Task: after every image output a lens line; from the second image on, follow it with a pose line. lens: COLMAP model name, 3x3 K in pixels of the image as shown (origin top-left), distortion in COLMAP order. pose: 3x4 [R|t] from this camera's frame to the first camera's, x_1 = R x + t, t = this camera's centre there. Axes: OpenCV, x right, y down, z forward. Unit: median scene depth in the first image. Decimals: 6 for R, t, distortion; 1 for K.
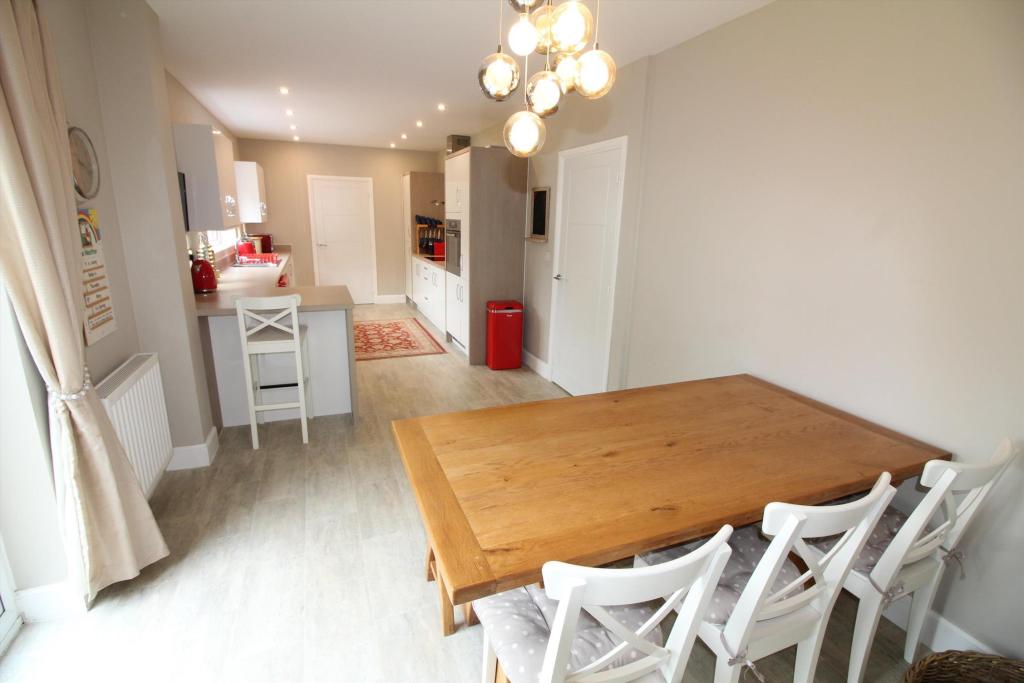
lens RADIAL K [[478.4, 0, 505.0], [0, 478.4, 341.3], [0, 0, 1]] dist [-0.004362, -0.000529]
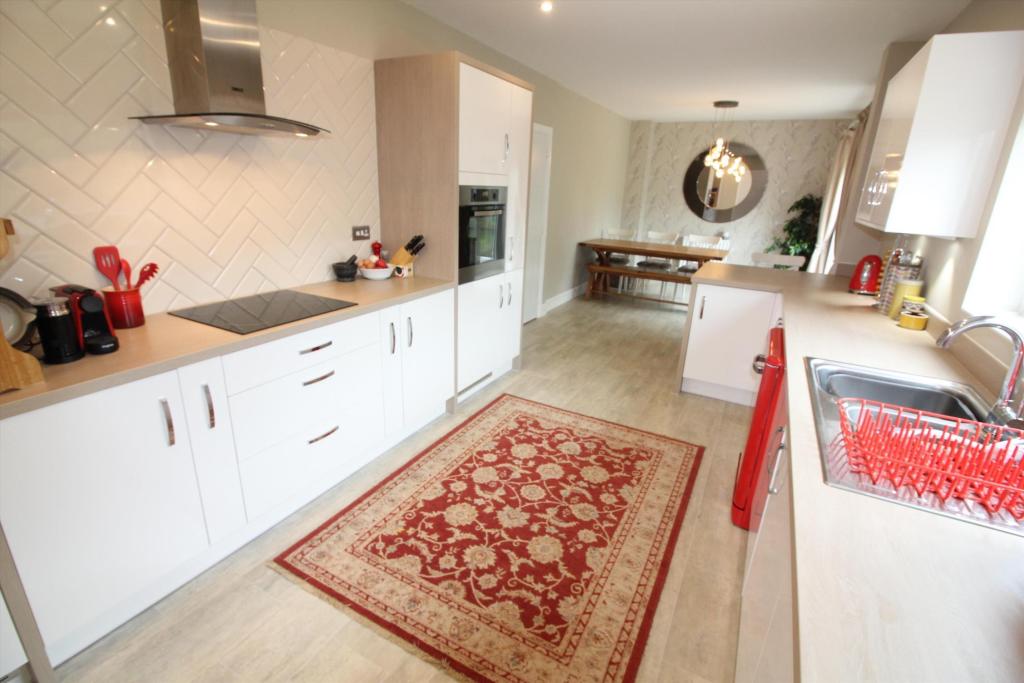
lens RADIAL K [[478.4, 0, 510.9], [0, 478.4, 336.9], [0, 0, 1]] dist [-0.004362, -0.000529]
pose [[-0.650701, -0.280005, 0.705822, -0.550984], [0.137704, 0.870602, 0.472324, -0.341229], [-0.746743, 0.404536, -0.527944, 1.268790]]
